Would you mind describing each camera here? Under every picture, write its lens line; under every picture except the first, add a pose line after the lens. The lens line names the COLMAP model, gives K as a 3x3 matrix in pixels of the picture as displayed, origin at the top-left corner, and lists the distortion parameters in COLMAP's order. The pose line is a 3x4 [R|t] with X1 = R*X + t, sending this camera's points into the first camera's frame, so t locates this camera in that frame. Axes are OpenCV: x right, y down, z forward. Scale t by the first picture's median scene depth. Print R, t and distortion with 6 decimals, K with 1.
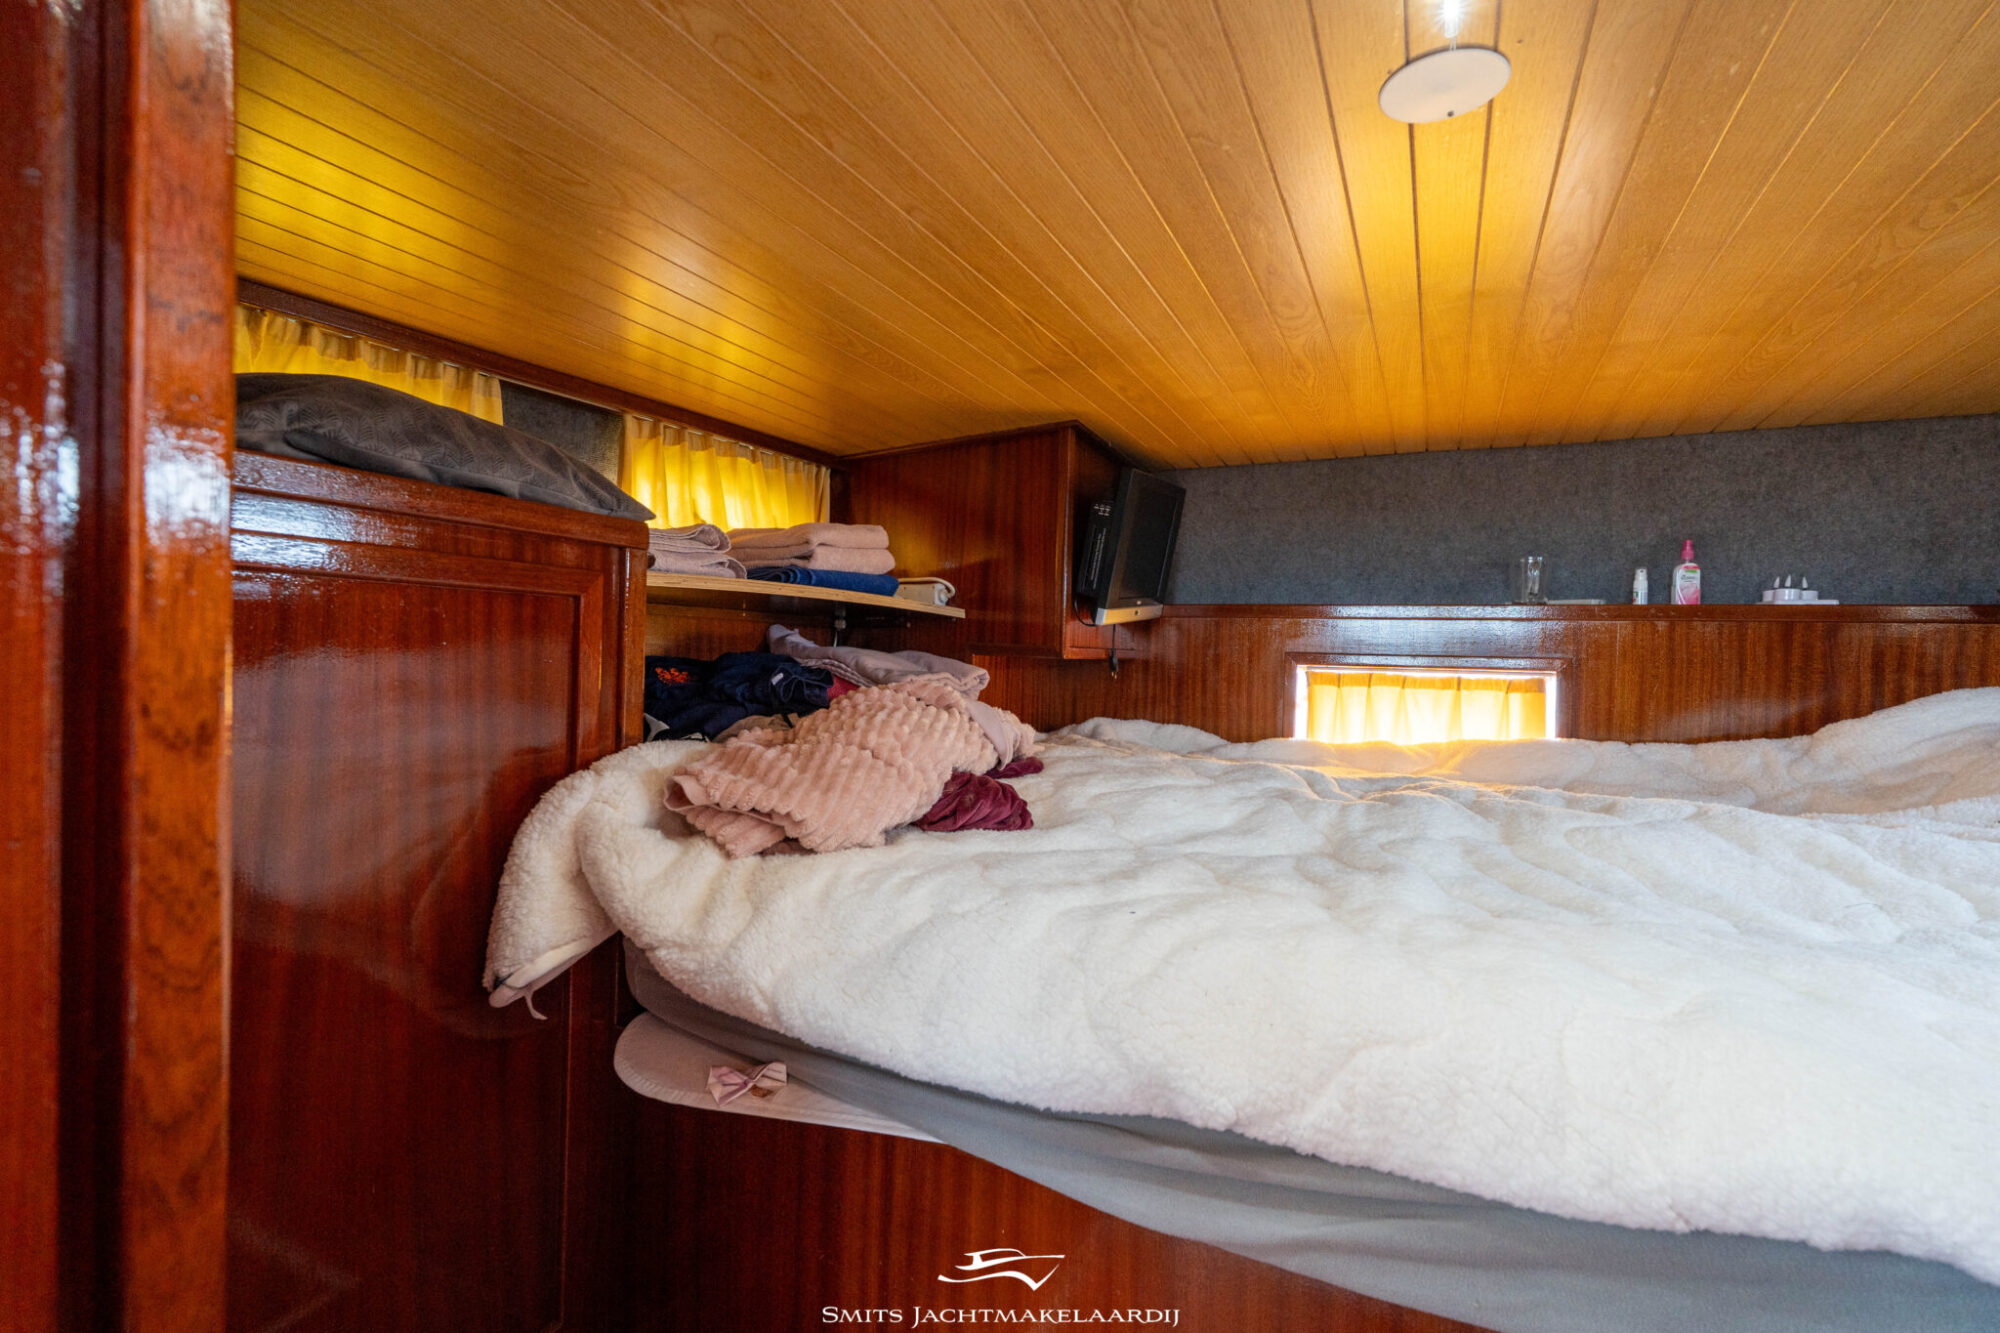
lens RADIAL K [[878.5, 0, 996.1], [0, 878.5, 666.4], [0, 0, 1]] dist [-0.003064, 0.000165]
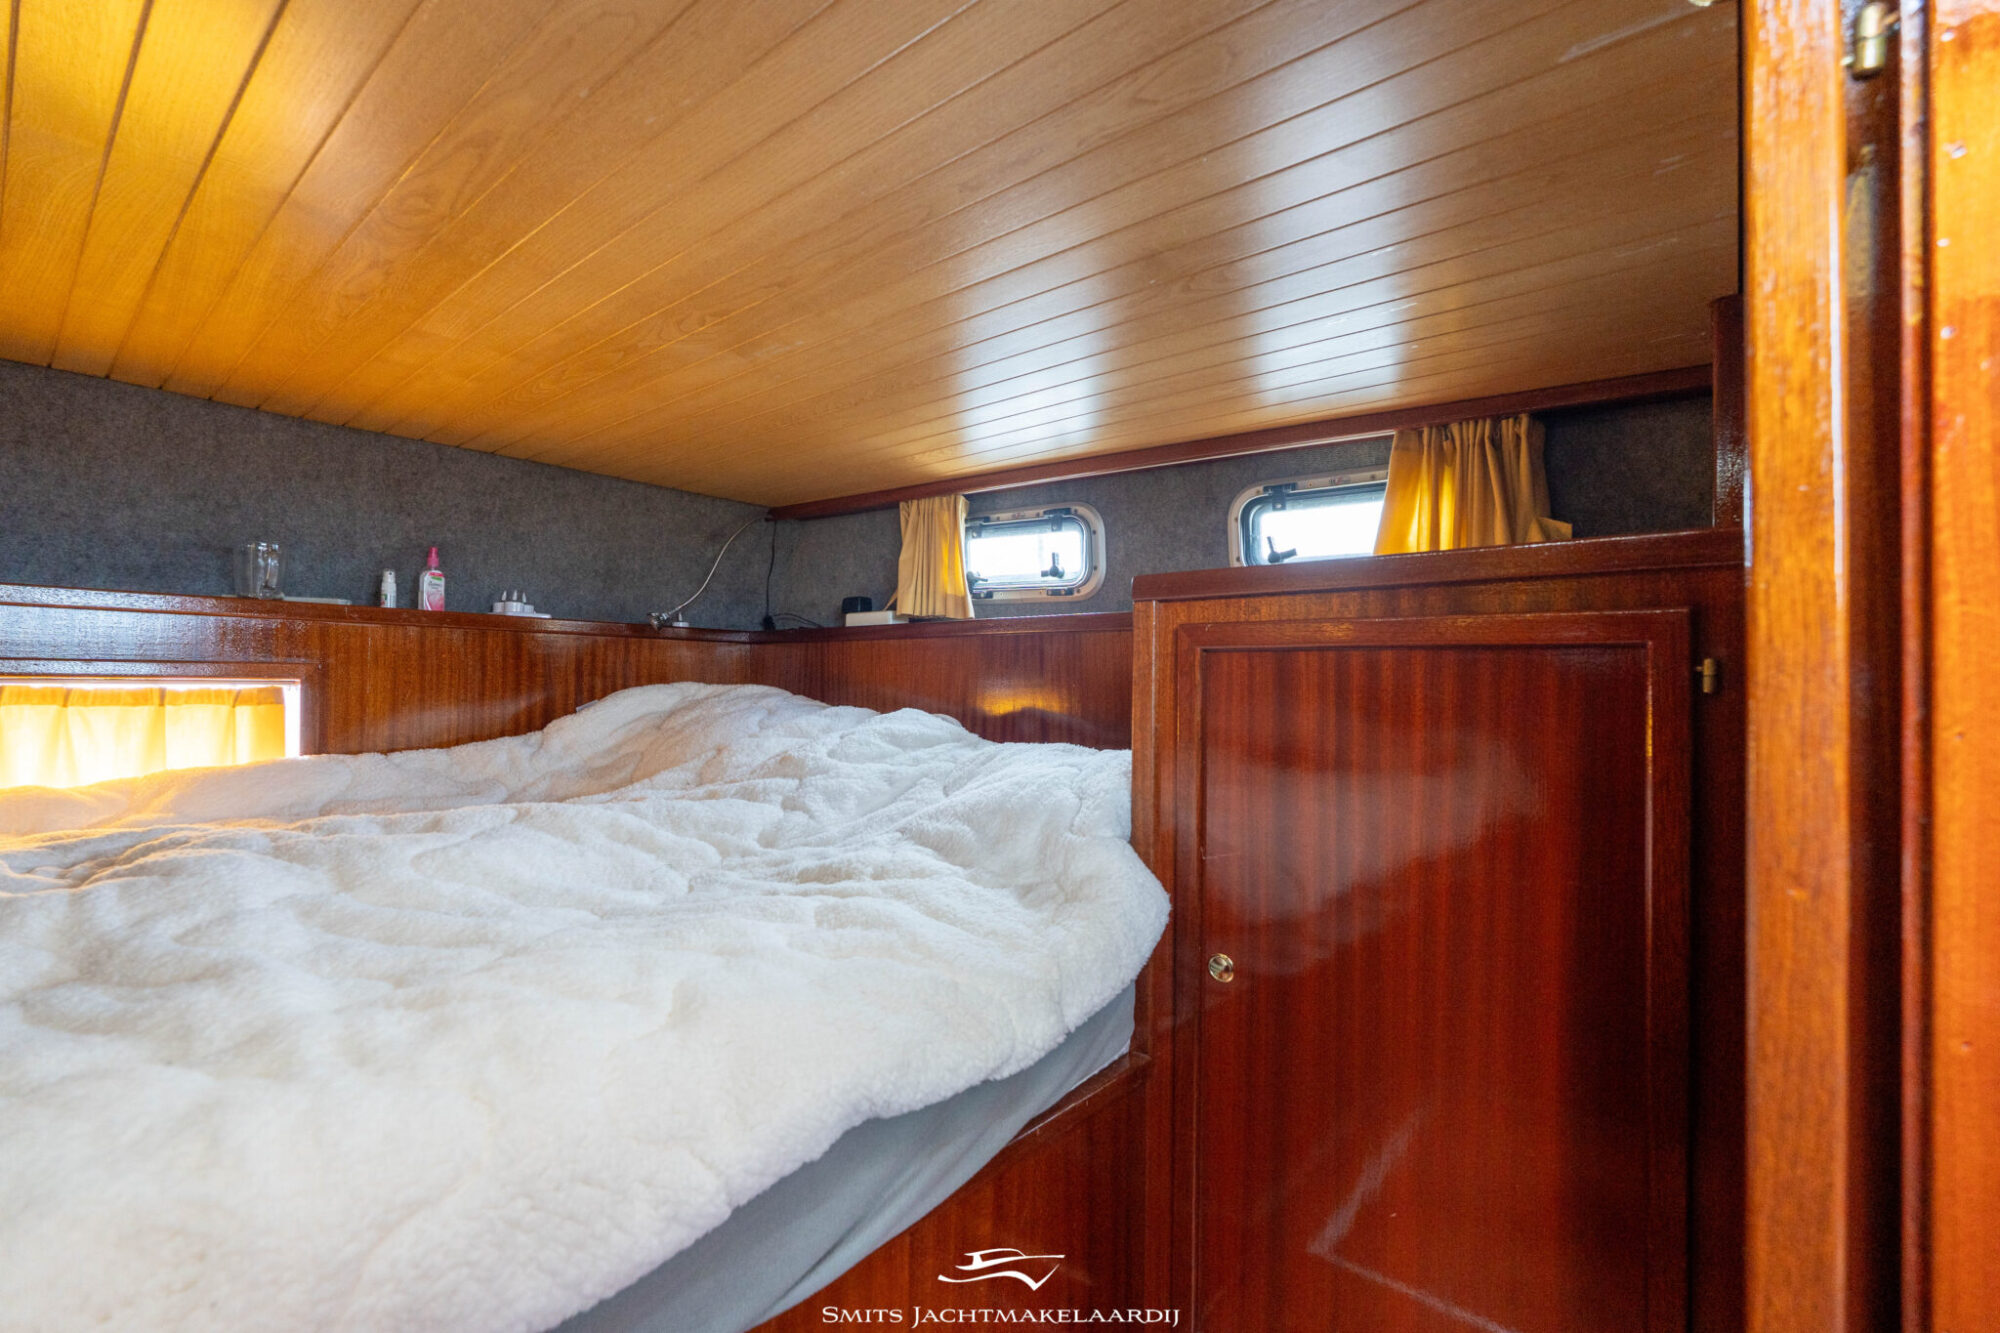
lens RADIAL K [[878.5, 0, 997.4], [0, 878.5, 667.0], [0, 0, 1]] dist [-0.003064, 0.000165]
pose [[0.235364, -0.004098, 0.971899, -0.043635], [0.008673, 0.999960, 0.002116, -0.002219], [-0.971869, 0.007931, 0.235390, 0.131025]]
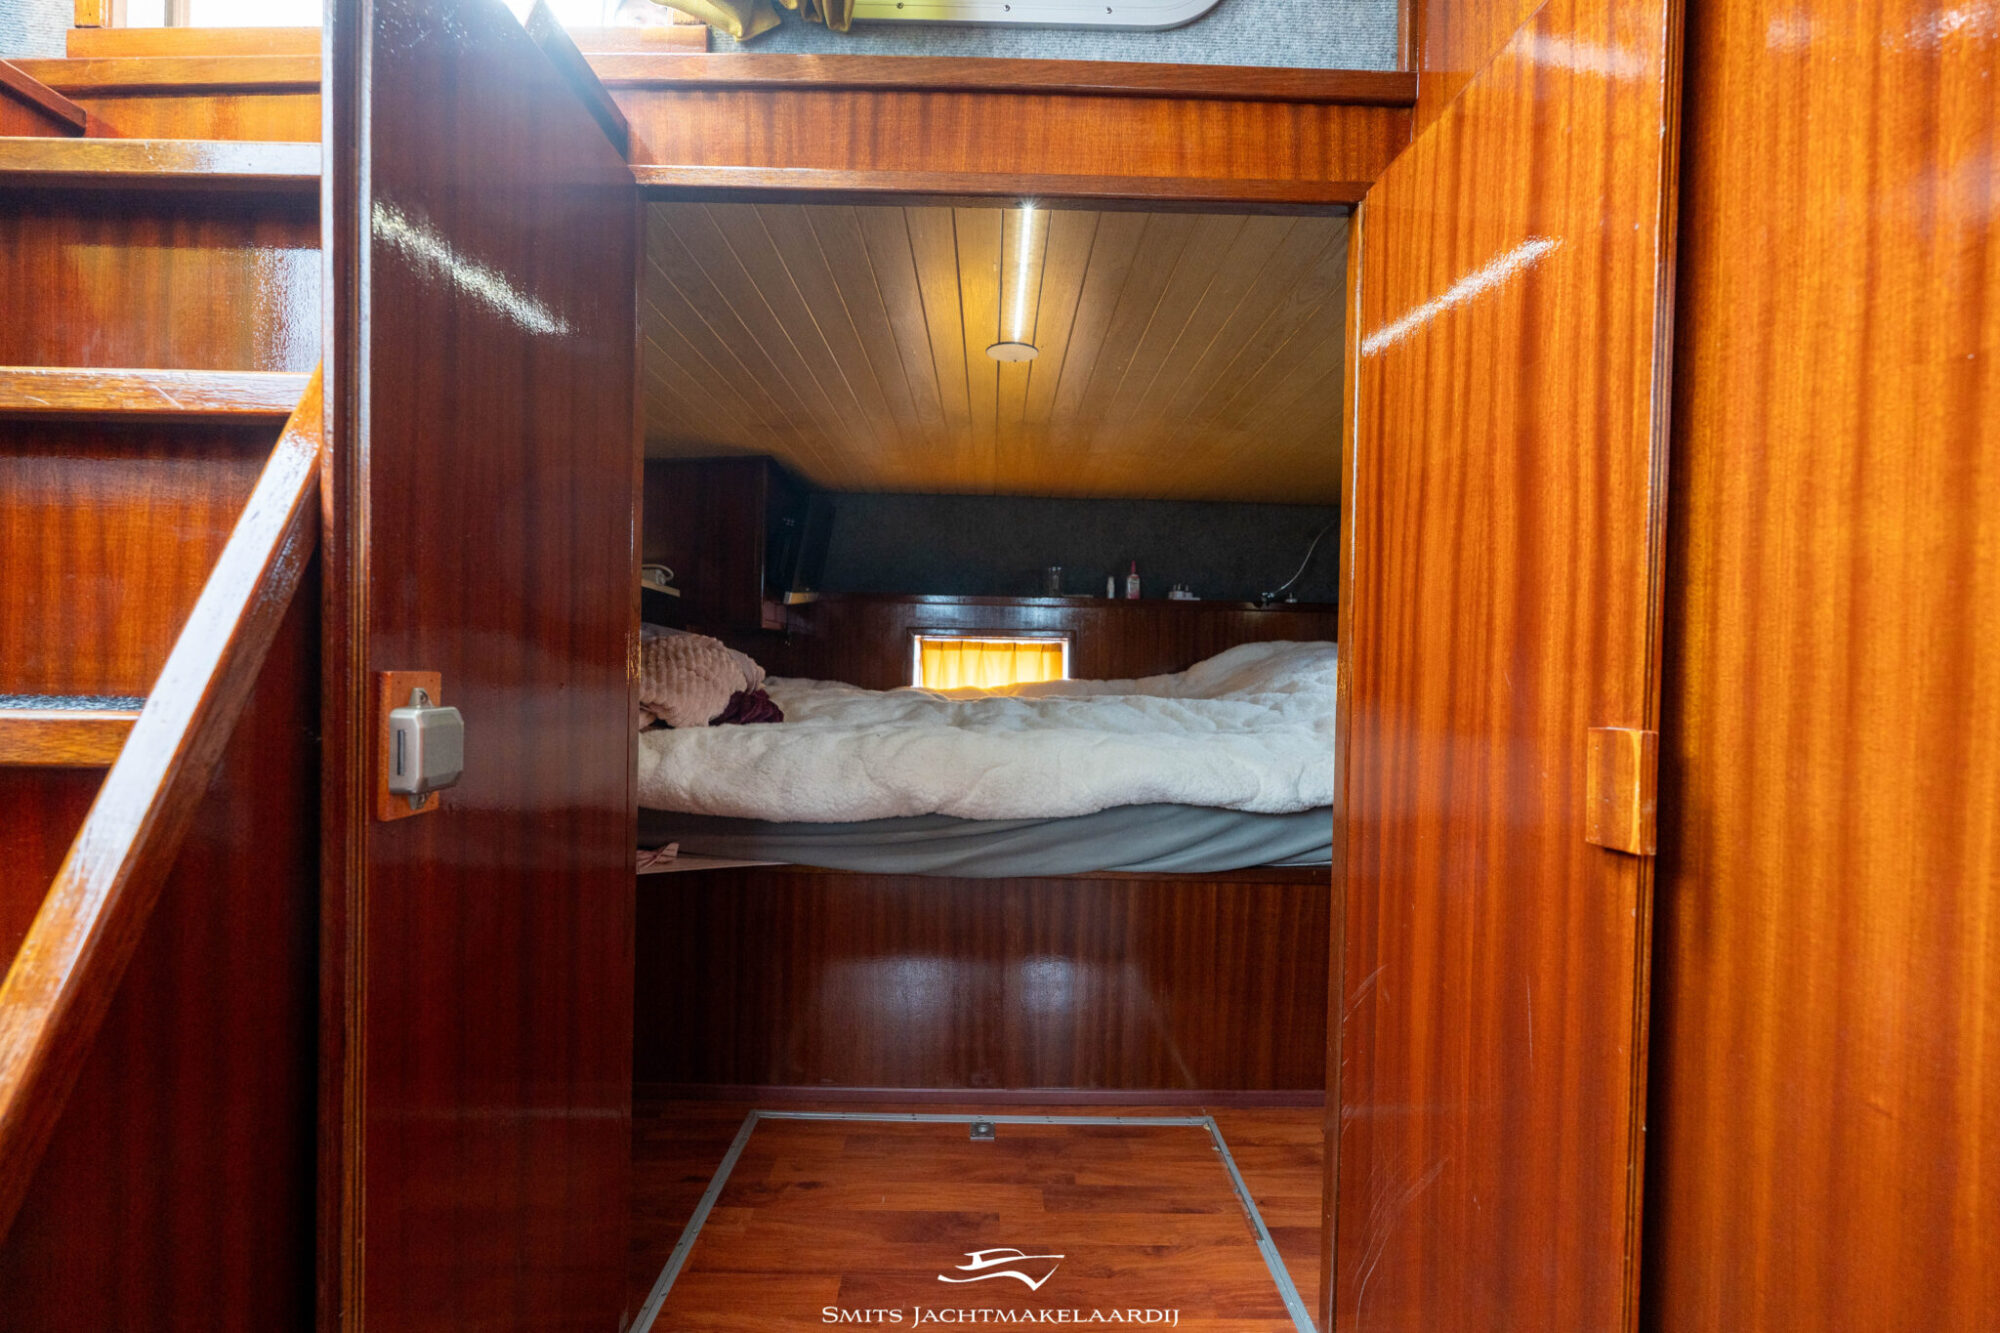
lens RADIAL K [[878.5, 0, 991.7], [0, 878.5, 667.0], [0, 0, 1]] dist [-0.003064, 0.000165]
pose [[0.892487, -0.010560, 0.450949, -0.229574], [0.009710, 0.999944, 0.004199, 0.052589], [-0.450968, 0.000631, 0.892540, -0.402192]]
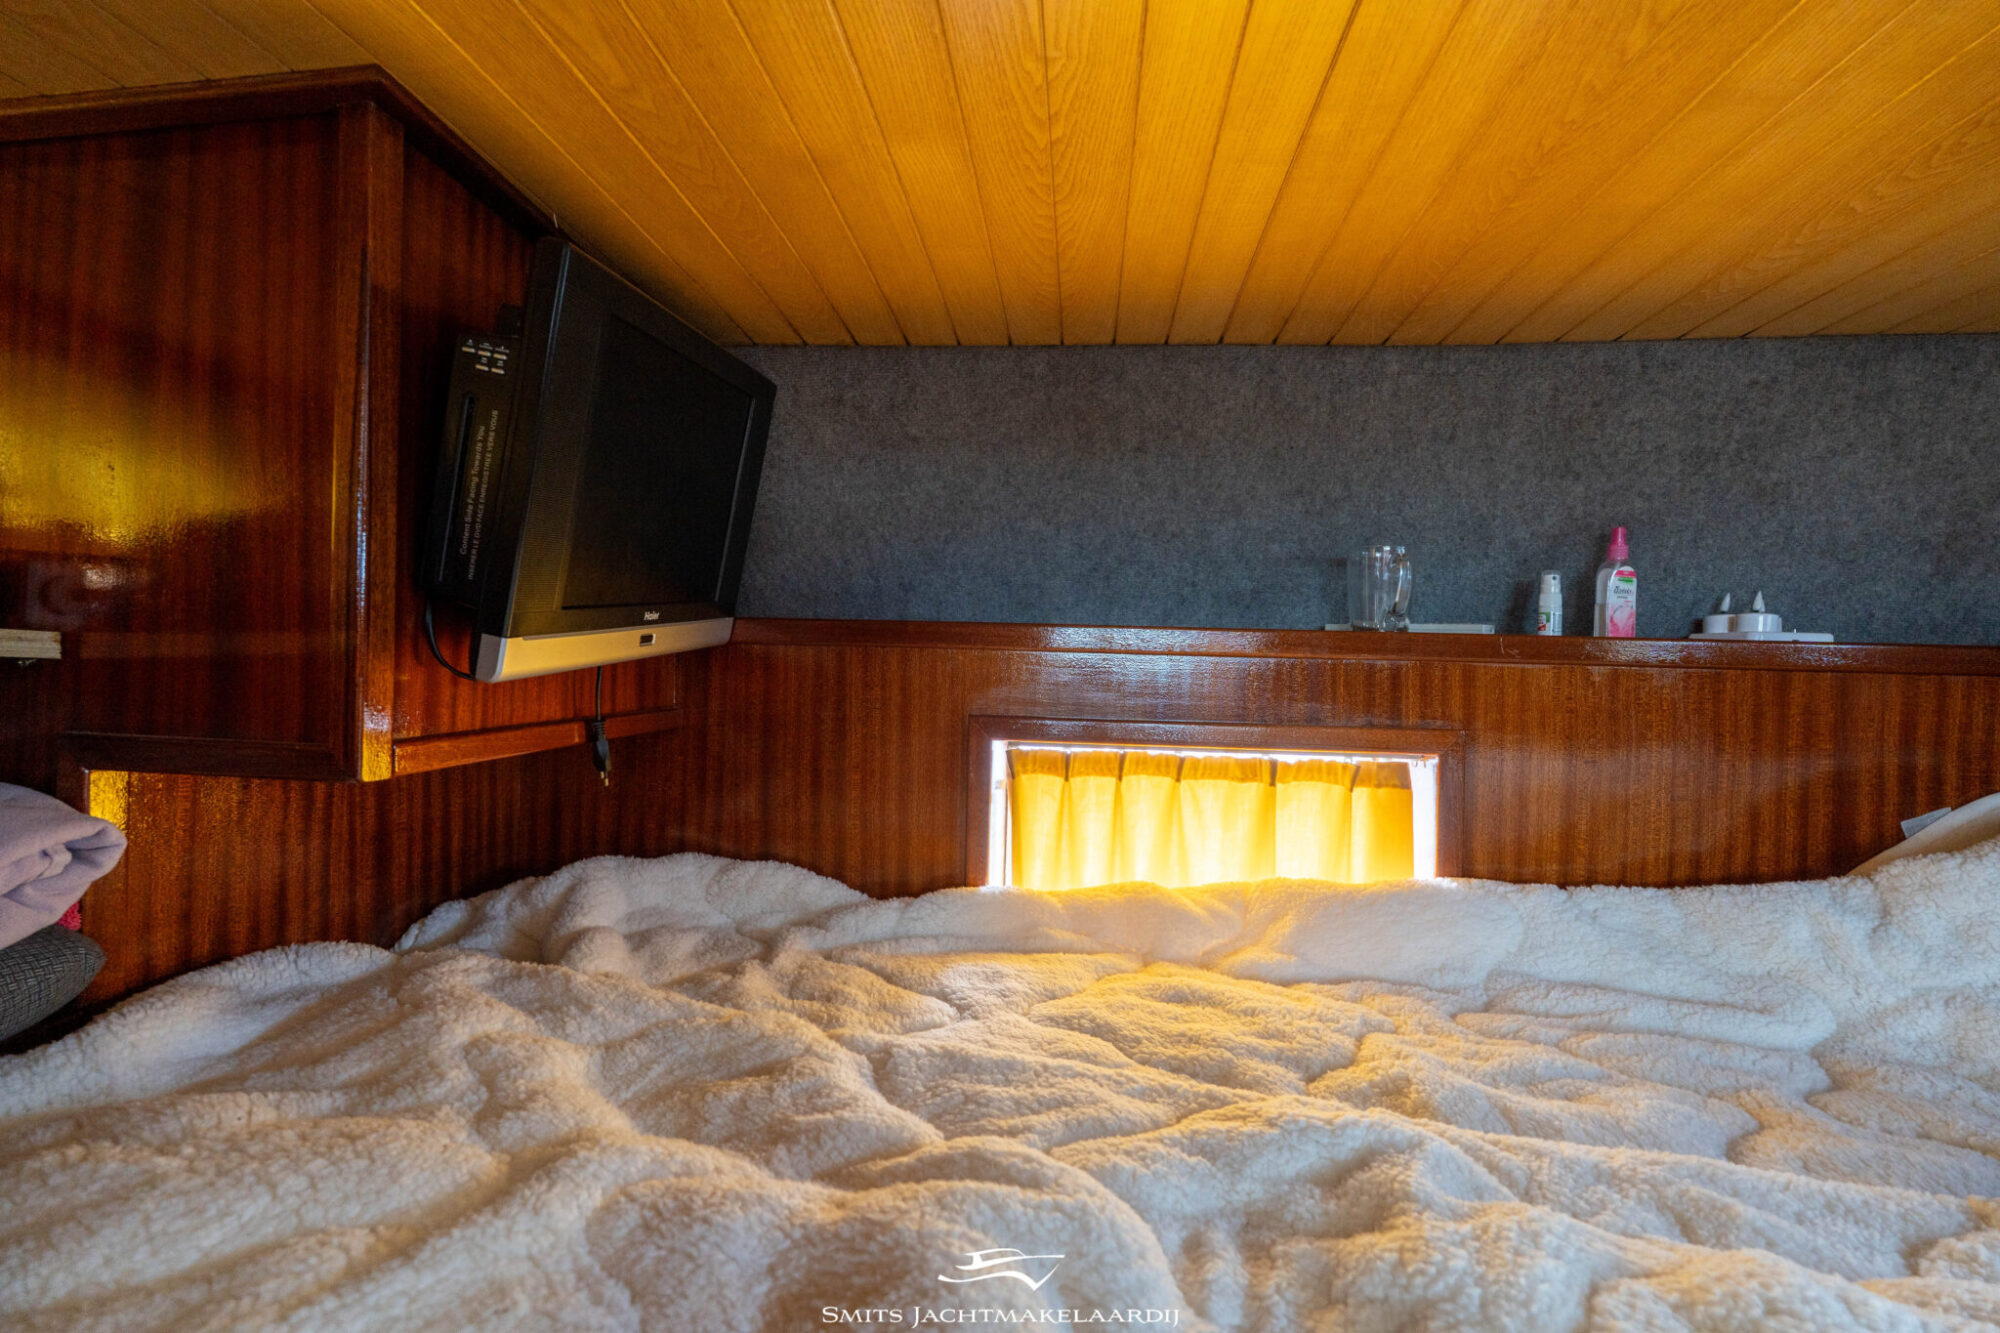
lens RADIAL K [[878.5, 0, 1012.2], [0, 878.5, 671.2], [0, 0, 1]] dist [-0.003064, 0.000165]
pose [[0.928850, -0.008376, 0.370361, 0.192161], [0.005481, 0.999946, 0.008871, -0.055163], [-0.370415, -0.006210, 0.928846, 0.609546]]
